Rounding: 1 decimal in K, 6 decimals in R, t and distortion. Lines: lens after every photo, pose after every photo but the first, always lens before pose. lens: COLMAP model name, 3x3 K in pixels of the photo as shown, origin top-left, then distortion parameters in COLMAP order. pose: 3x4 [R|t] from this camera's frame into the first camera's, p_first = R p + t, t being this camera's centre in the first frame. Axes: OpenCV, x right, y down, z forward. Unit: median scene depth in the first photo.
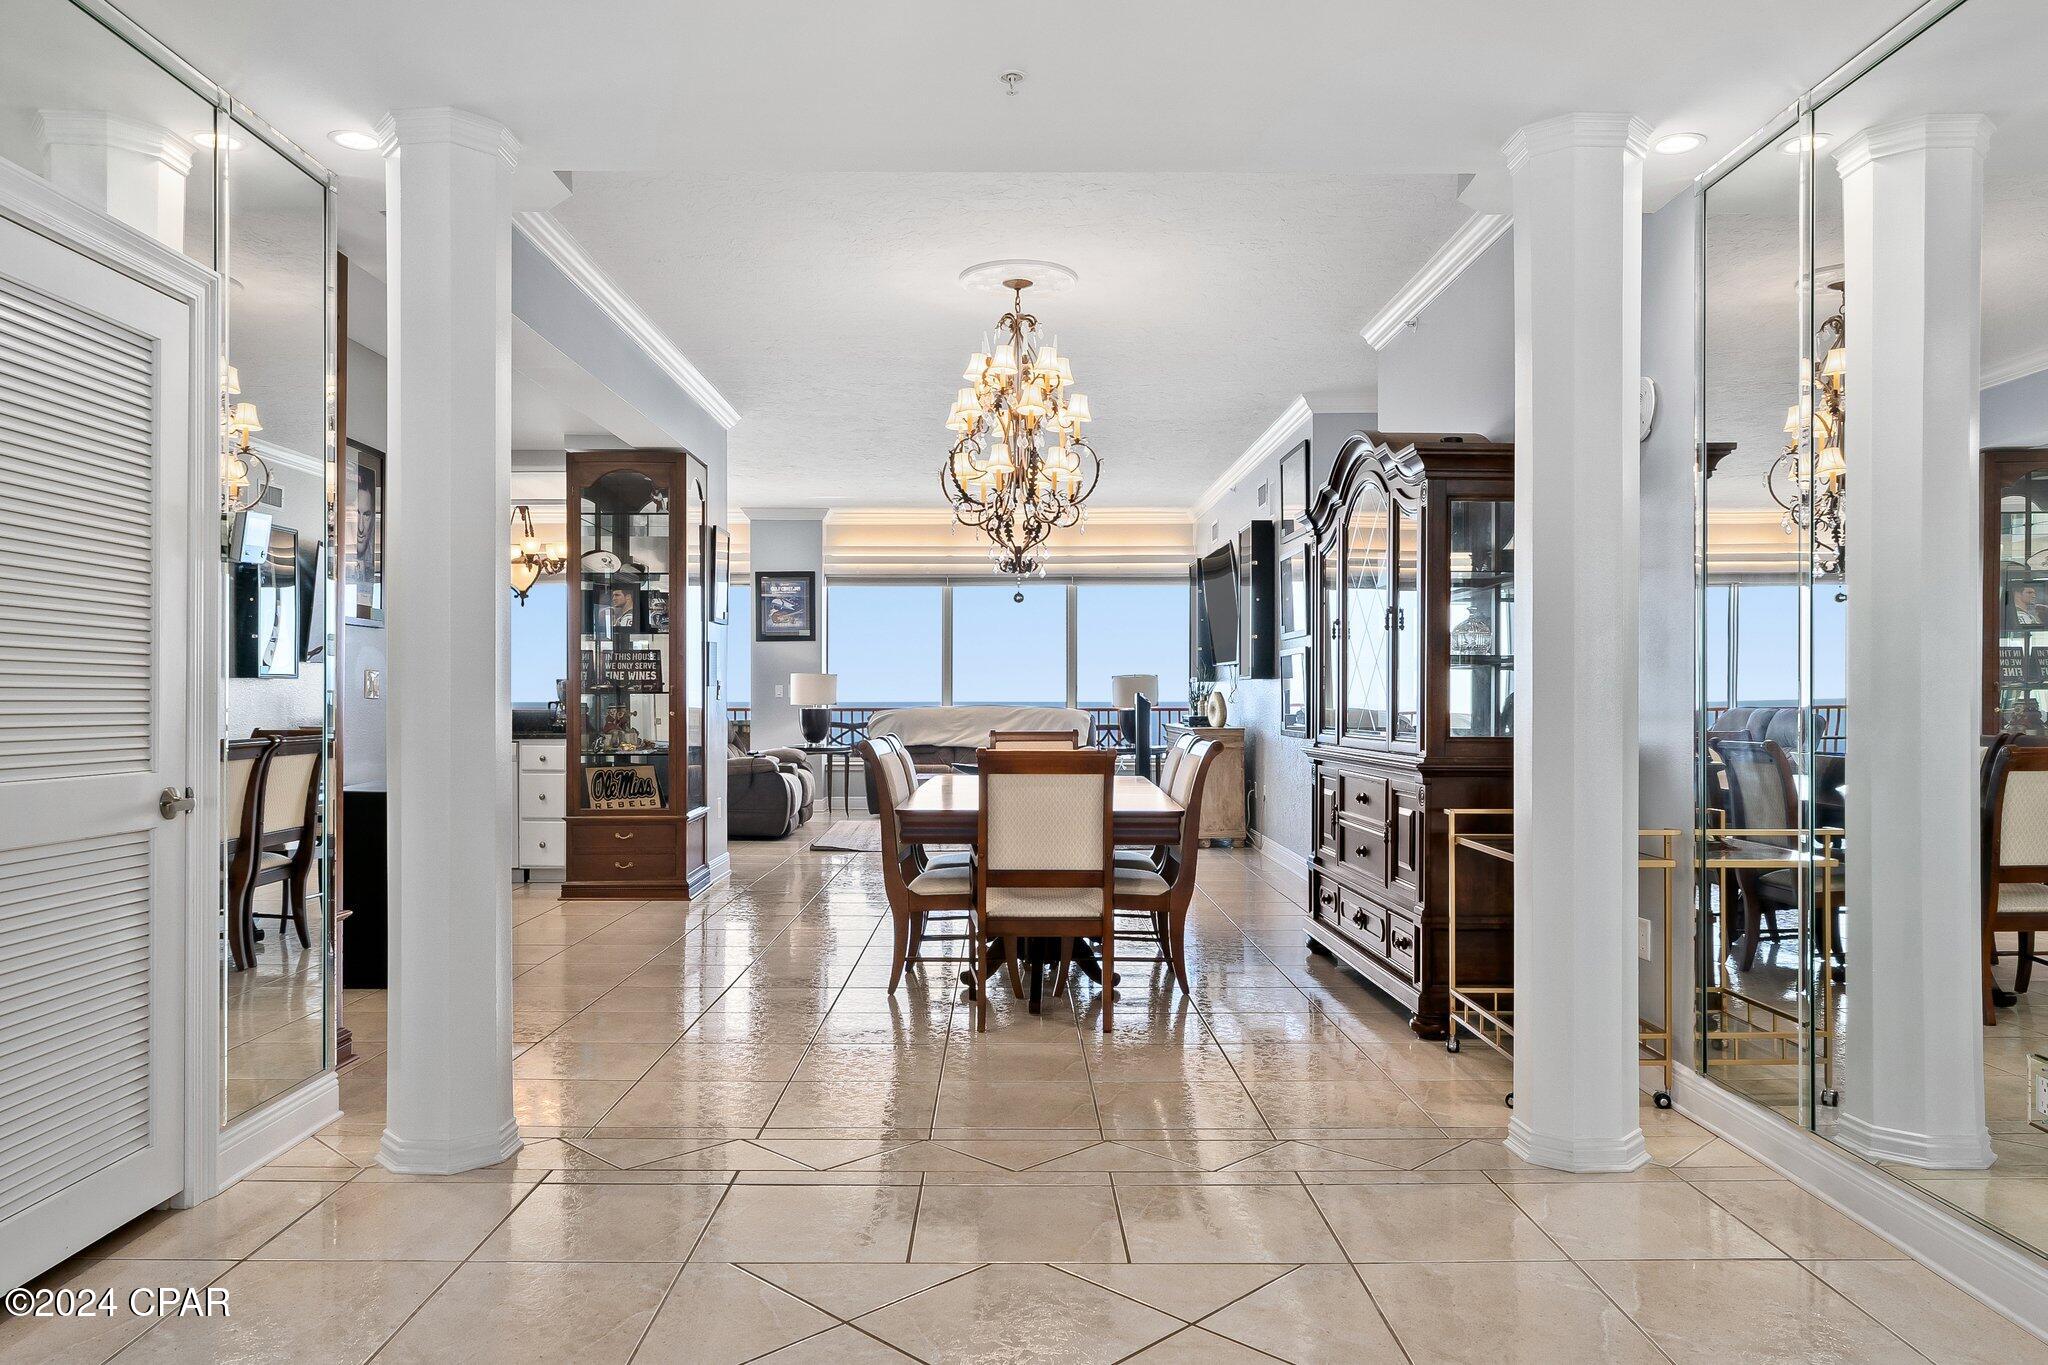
lens RADIAL K [[1356.6, 0, 1022.7], [0, 1356.6, 689.5], [0, 0, 1]] dist [0.000846, 0.000060]
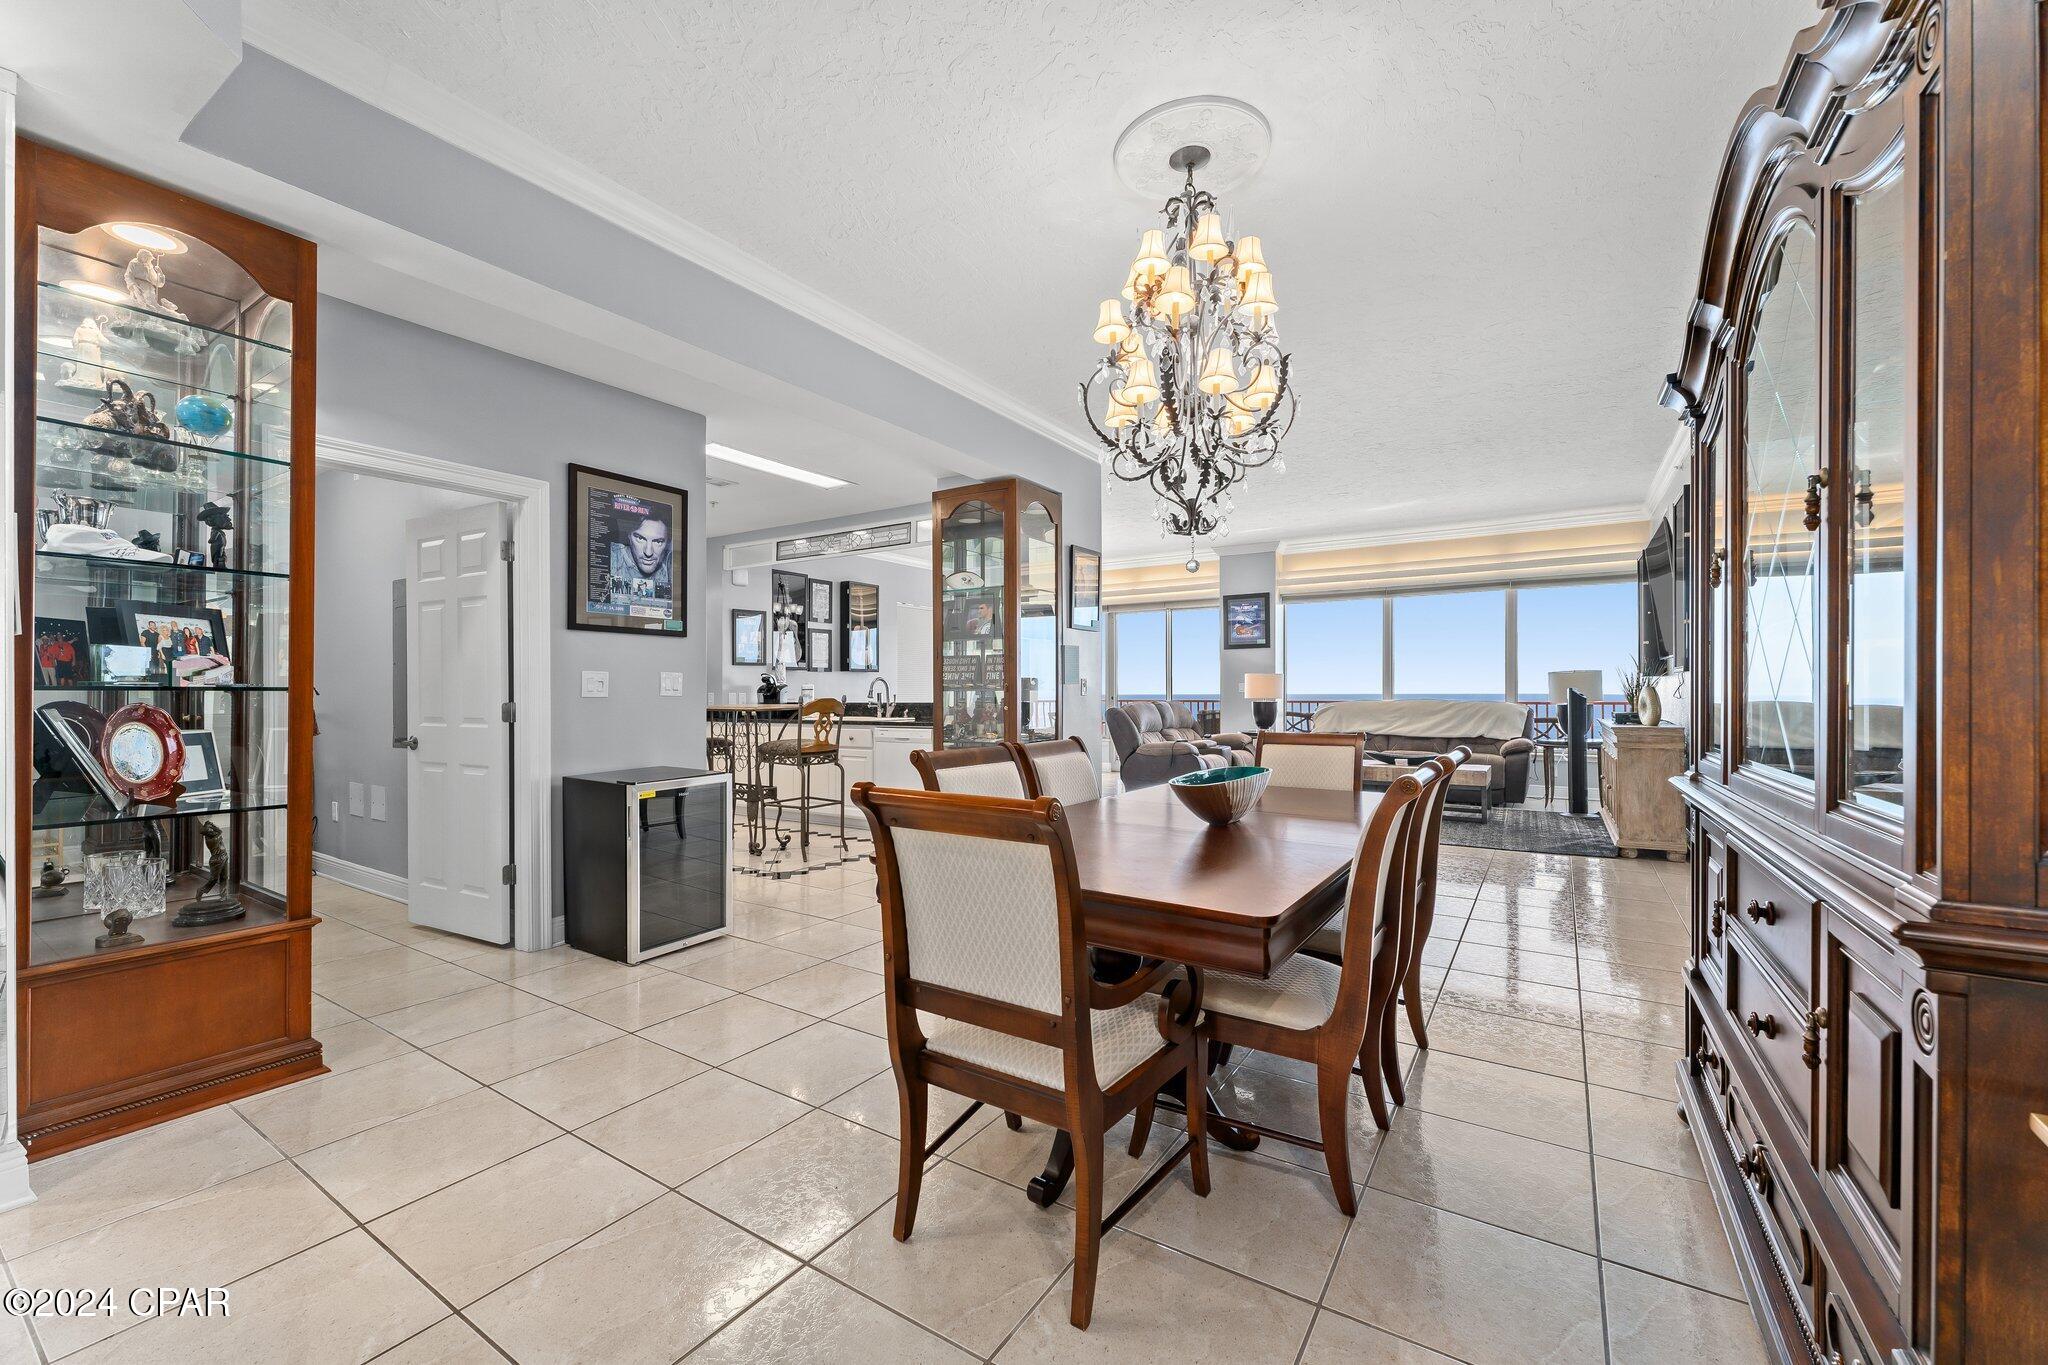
lens RADIAL K [[819.3, 0, 1021.8], [0, 819.3, 683.4], [0, 0, 1]] dist [-0.000282, -0.000099]
pose [[0.834777, -0.007256, -0.550541, 0.073743], [0.004487, 0.999970, -0.006377, 0.001158], [0.550570, 0.002853, 0.834784, 0.239445]]
